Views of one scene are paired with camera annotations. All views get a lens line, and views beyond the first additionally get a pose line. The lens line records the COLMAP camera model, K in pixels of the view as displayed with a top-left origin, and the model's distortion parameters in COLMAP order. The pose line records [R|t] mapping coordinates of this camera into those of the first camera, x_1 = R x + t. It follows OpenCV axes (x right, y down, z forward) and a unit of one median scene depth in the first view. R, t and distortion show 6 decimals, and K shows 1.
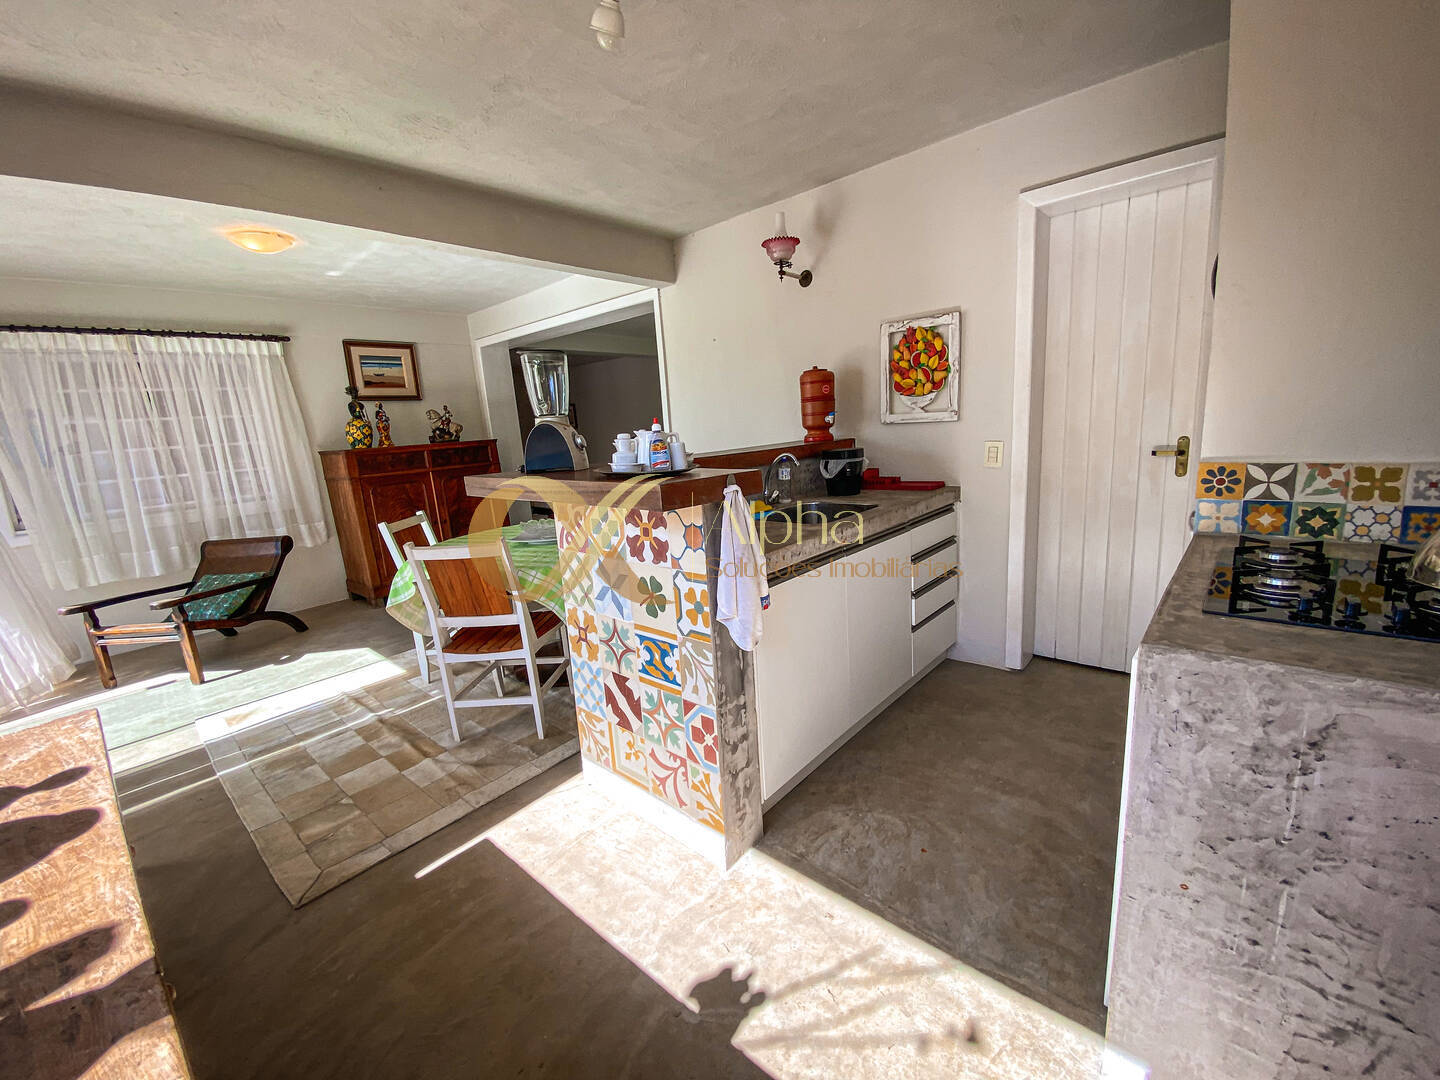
lens RADIAL K [[579.3, 0, 721.2], [0, 579.3, 538.9], [0, 0, 1]] dist [0.024569, -0.022962]
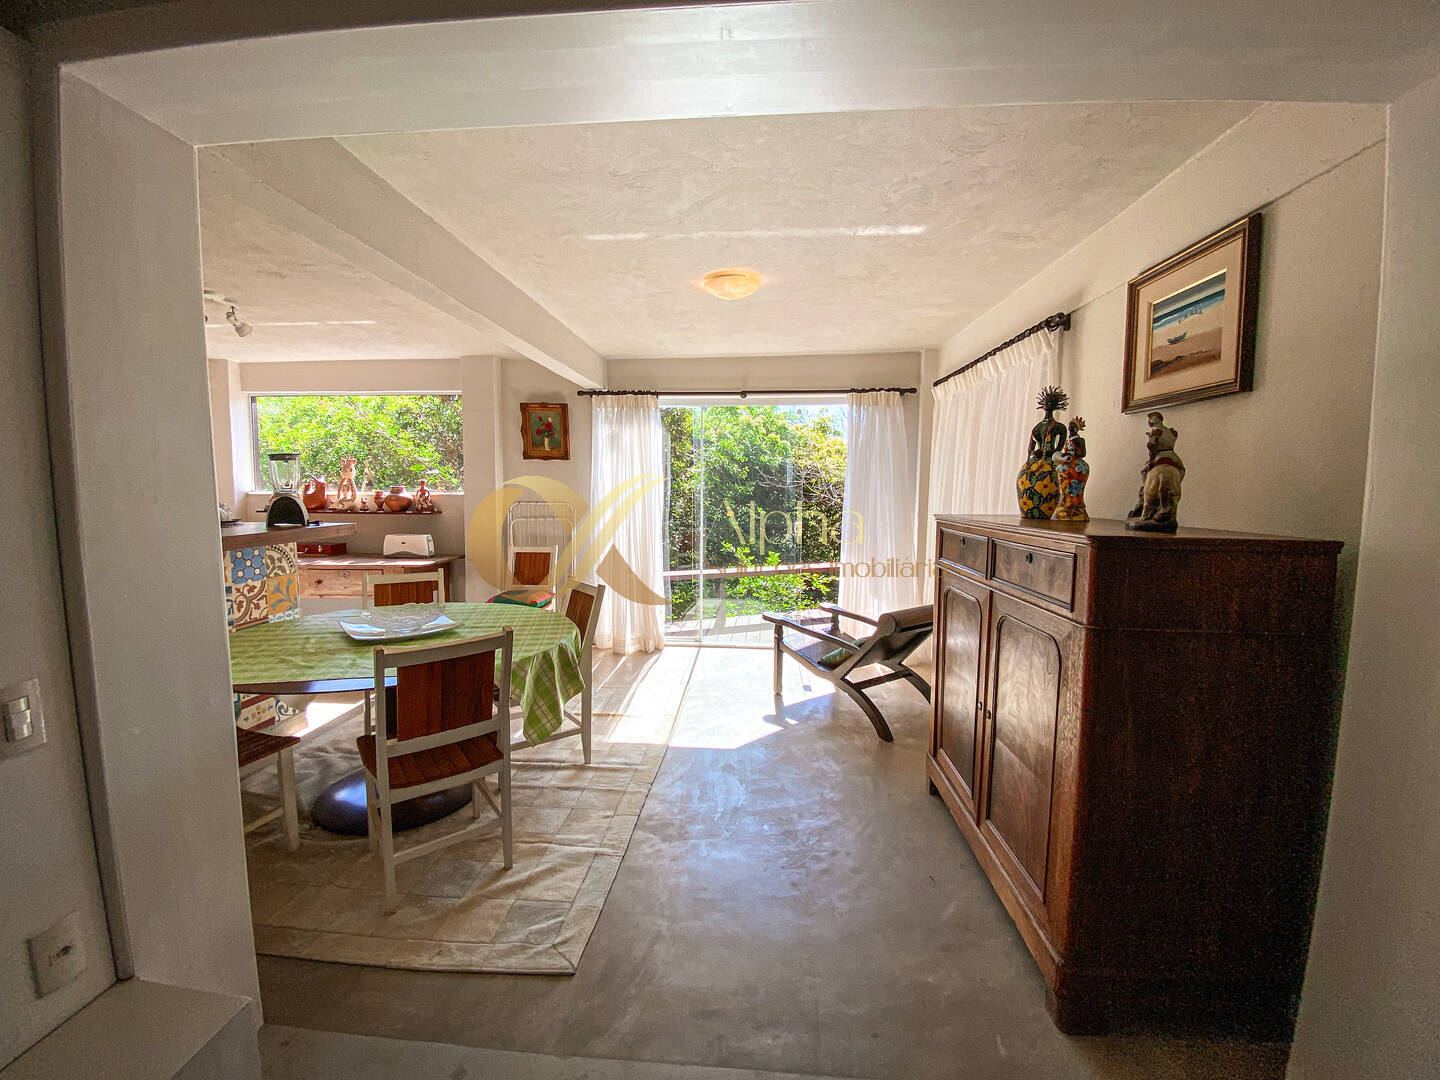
lens RADIAL K [[579.3, 0, 721.2], [0, 579.3, 538.9], [0, 0, 1]] dist [0.024569, -0.022962]
pose [[-0.794195, 0.116215, -0.596446, -0.129486], [-0.073052, 0.956163, 0.283576, -0.299977], [0.603256, 0.268786, -0.750890, 1.409539]]
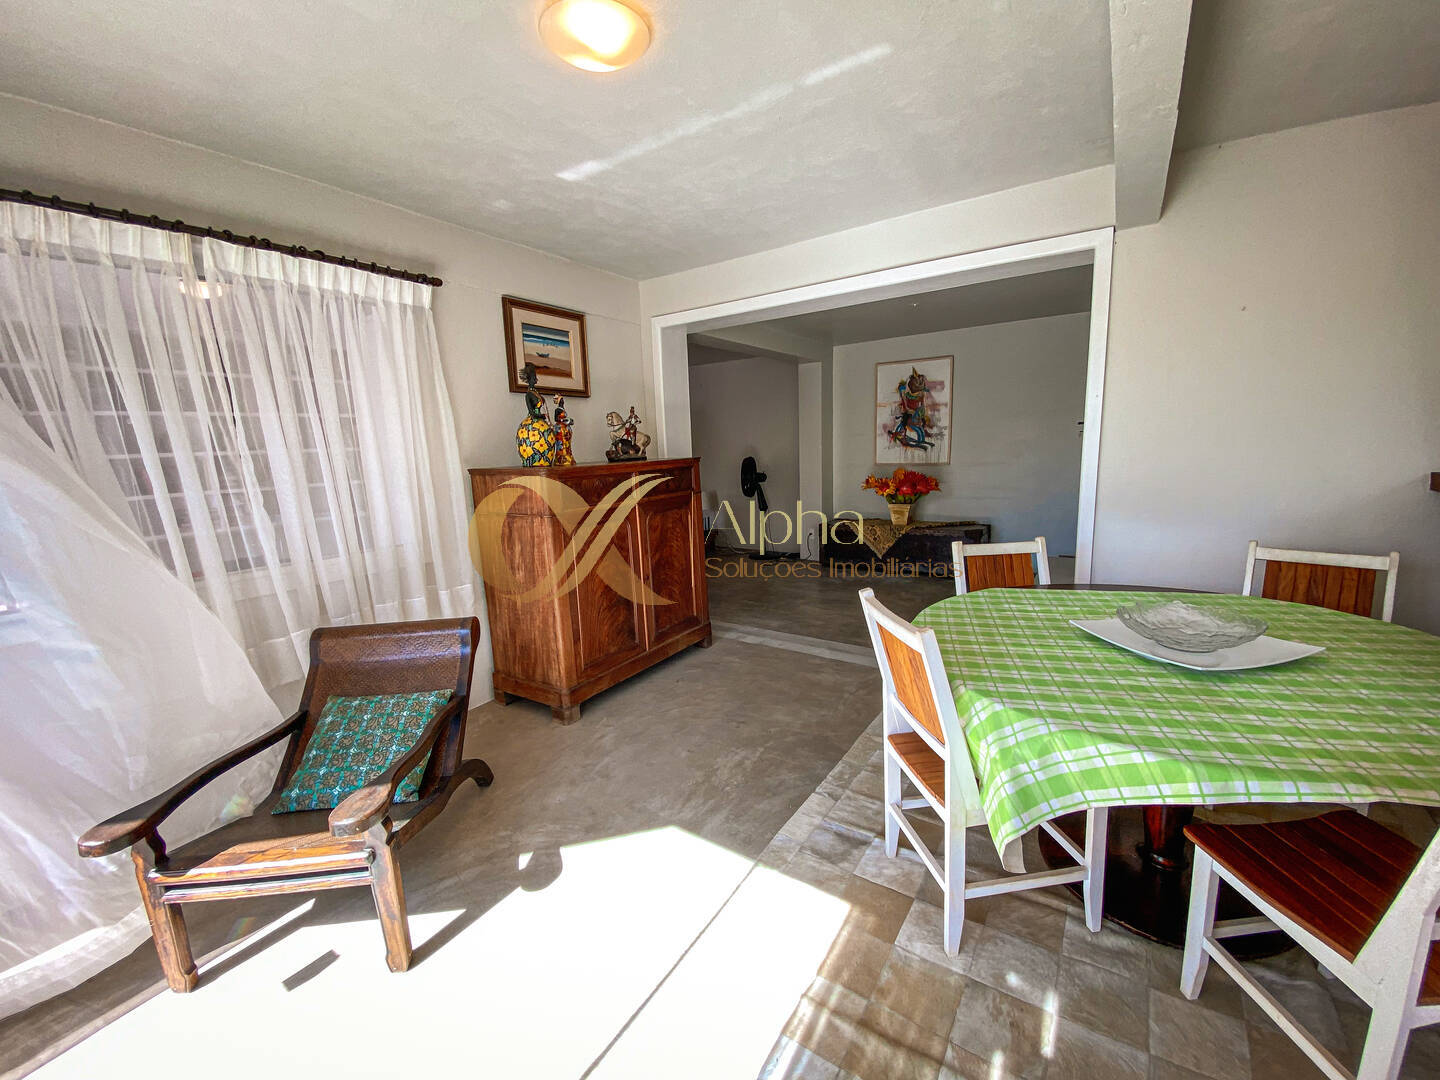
lens RADIAL K [[584.7, 0, 721.4], [0, 584.7, 544.7], [0, 0, 1]] dist [0.021528, -0.021385]
pose [[0.990945, 0.005774, 0.134142, -0.586965], [-0.001129, 0.999398, -0.034671, -0.057961], [-0.134262, 0.034206, 0.990355, 0.406322]]
